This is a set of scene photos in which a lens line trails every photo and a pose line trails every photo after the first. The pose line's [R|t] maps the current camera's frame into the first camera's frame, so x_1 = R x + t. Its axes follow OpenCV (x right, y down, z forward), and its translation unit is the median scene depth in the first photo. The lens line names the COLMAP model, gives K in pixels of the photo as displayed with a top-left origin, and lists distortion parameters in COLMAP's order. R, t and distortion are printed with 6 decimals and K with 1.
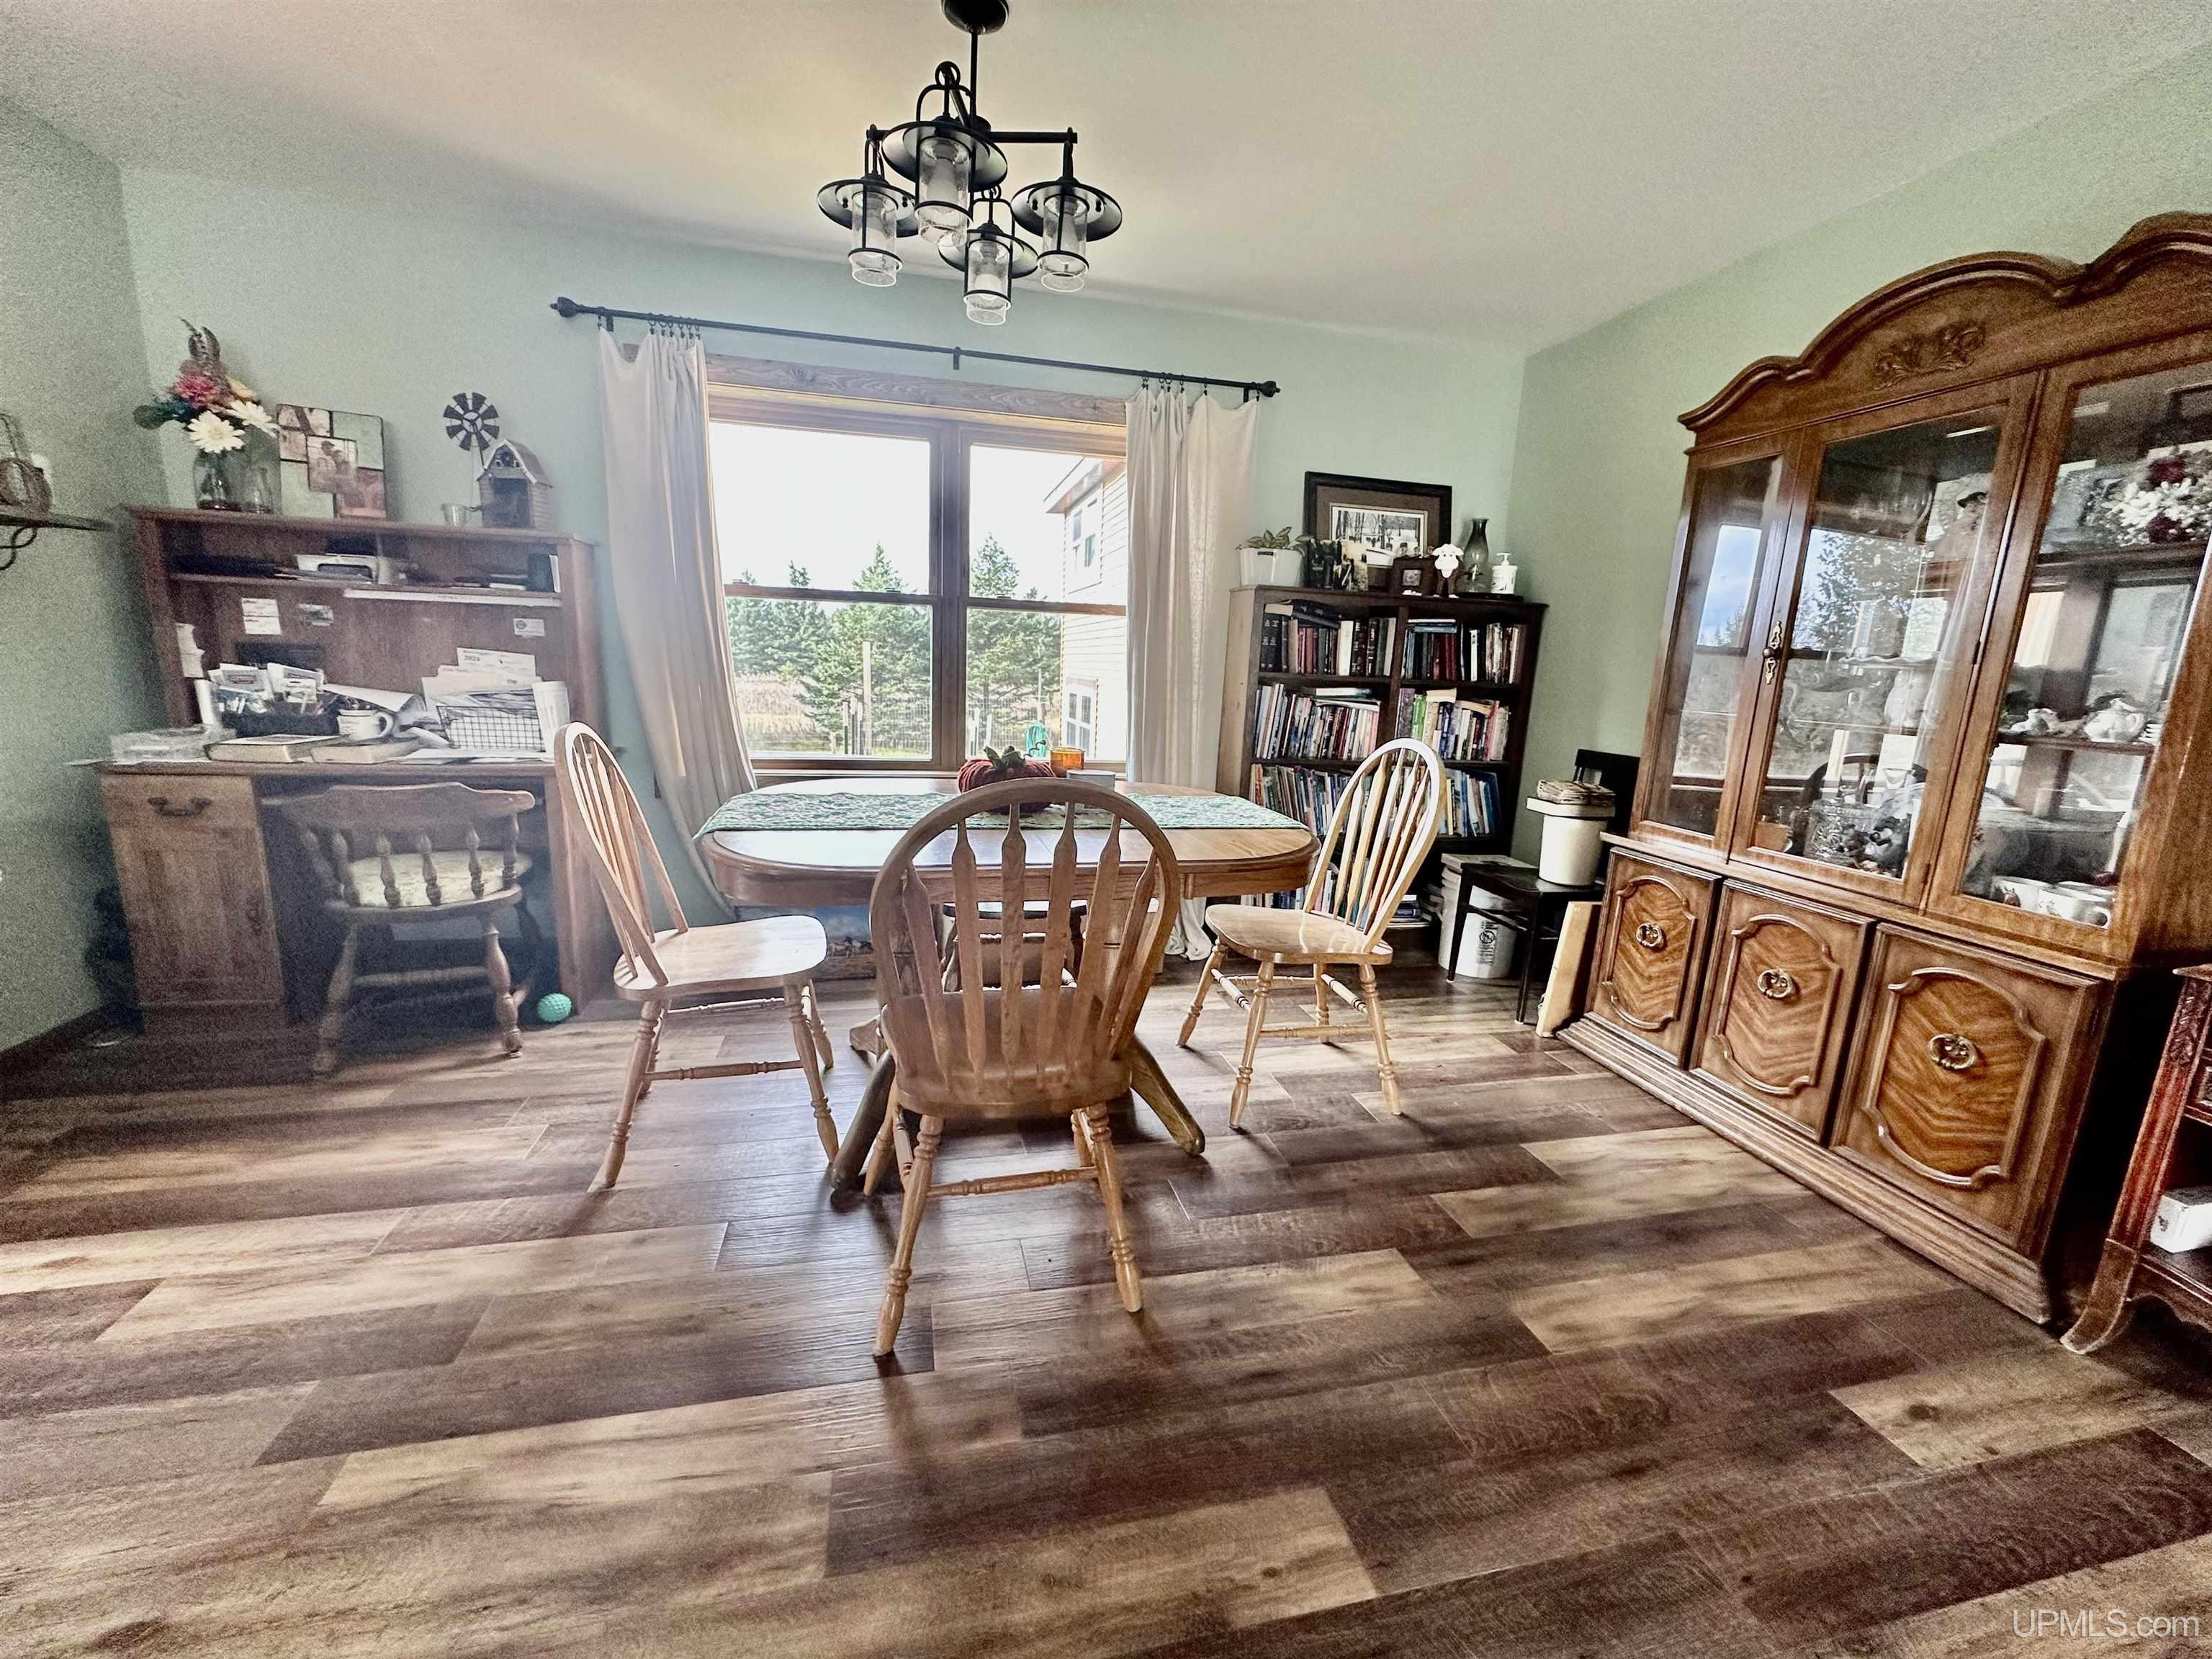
lens RADIAL K [[889.6, 0, 1106.0], [0, 889.6, 829.5], [0, 0, 1]] dist [-0.002861, 0.000857]
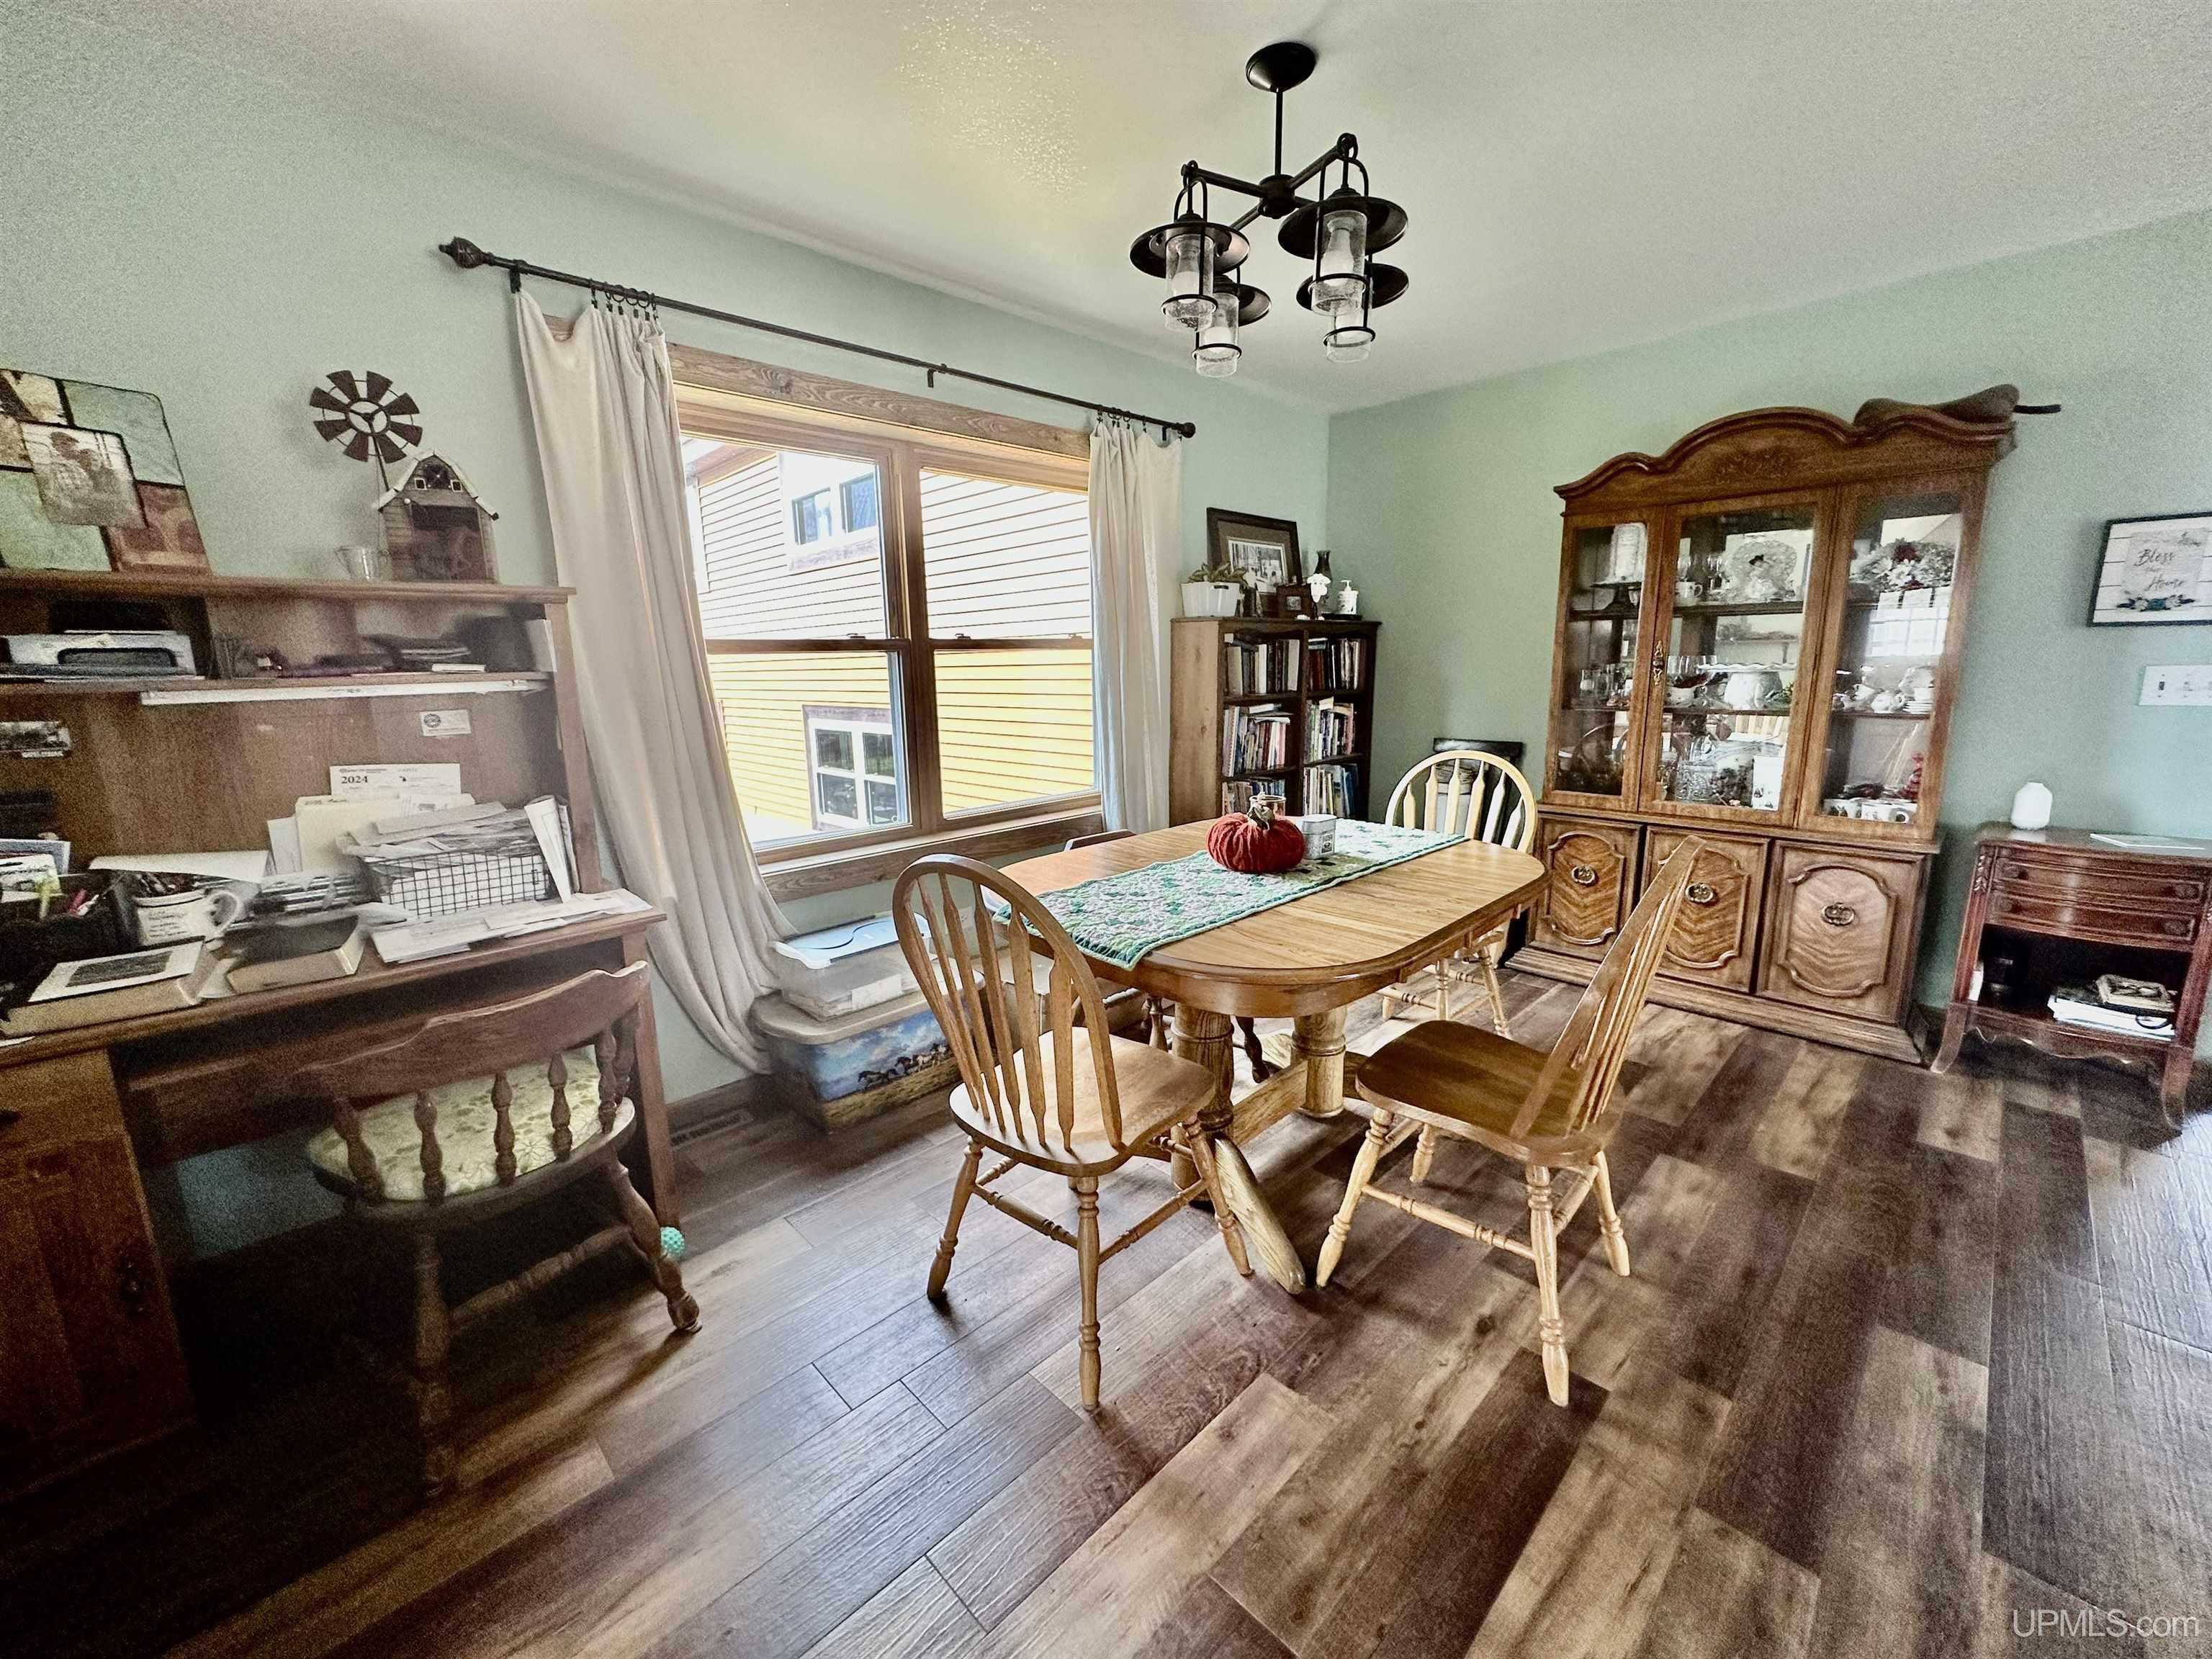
lens RADIAL K [[889.6, 0, 1106.0], [0, 889.6, 829.5], [0, 0, 1]] dist [-0.002861, 0.000857]
pose [[0.852895, -0.154262, 0.498772, -0.603865], [0.150331, 0.987453, 0.048340, -0.111546], [-0.499971, 0.033752, 0.865384, 0.181563]]
